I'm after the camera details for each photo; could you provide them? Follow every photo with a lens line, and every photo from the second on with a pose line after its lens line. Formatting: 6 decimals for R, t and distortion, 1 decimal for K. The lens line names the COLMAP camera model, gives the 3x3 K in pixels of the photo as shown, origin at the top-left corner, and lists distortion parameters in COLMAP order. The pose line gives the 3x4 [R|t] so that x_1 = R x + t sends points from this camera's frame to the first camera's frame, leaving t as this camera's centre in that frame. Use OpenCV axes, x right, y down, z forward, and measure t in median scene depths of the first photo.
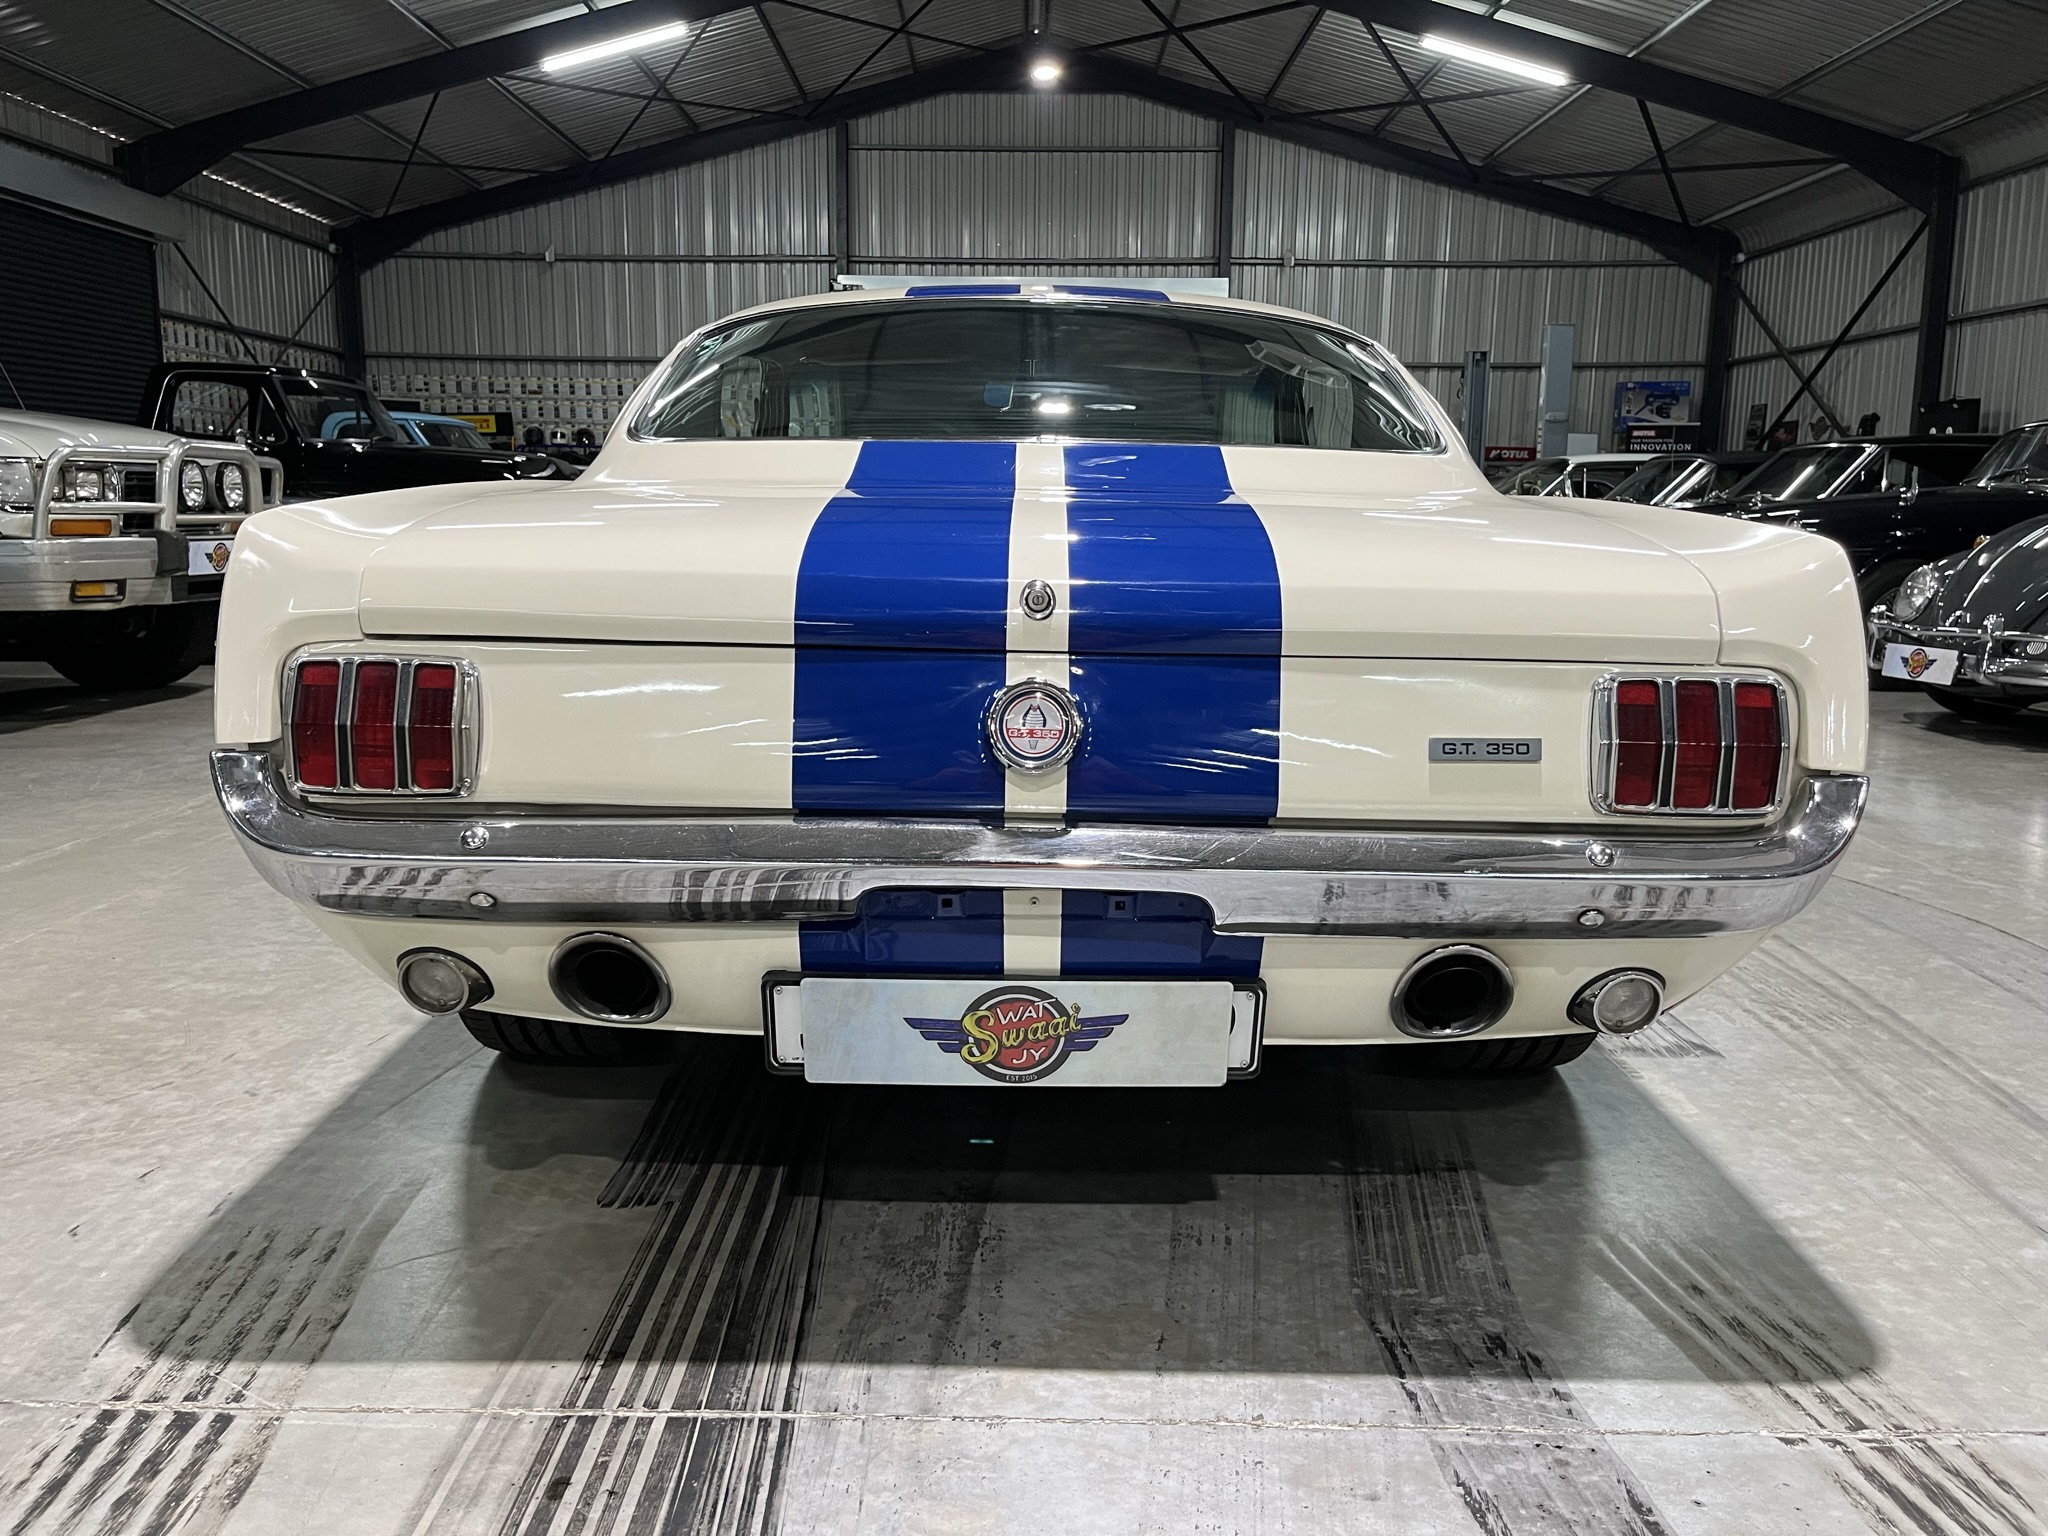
lens RADIAL K [[1555.5, 0, 1021.0], [0, 1555.5, 768.5], [0, 0, 1]] dist [0.051067, -0.065860]
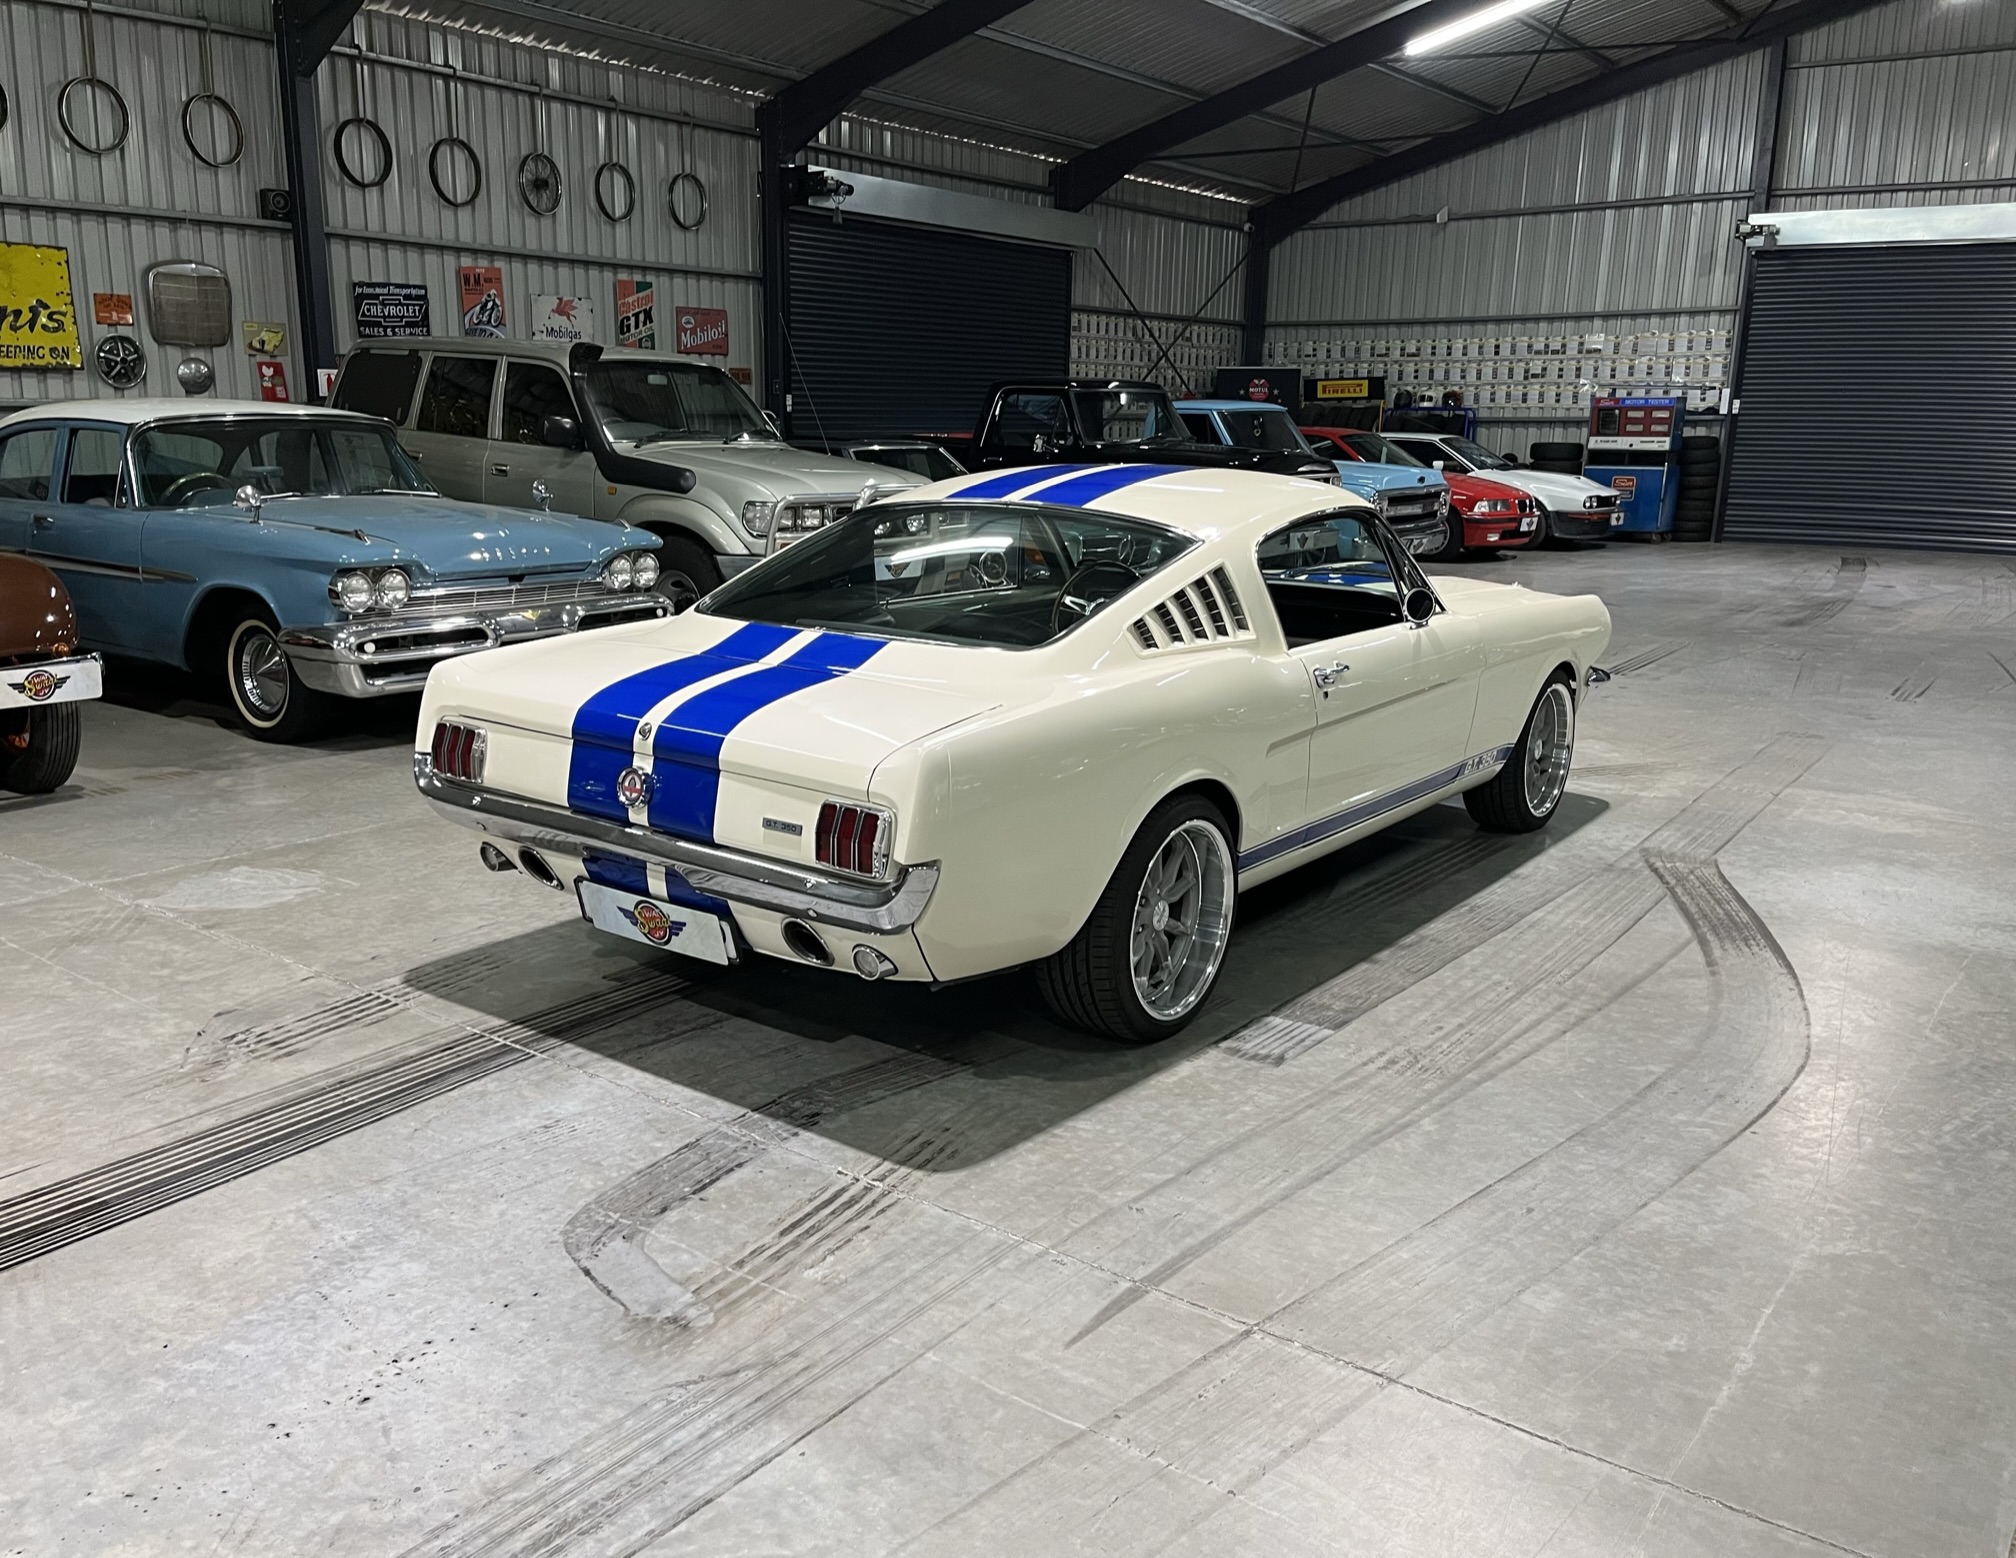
lens RADIAL K [[1653.8, 0, 950.5], [0, 1653.8, 815.3], [0, 0, 1]] dist [0.080421, -0.114294]
pose [[0.790143, 0.144516, -0.595642, 0.166329], [-0.105231, 0.989362, 0.100447, -0.025380], [0.603822, -0.016688, 0.796944, -0.060208]]
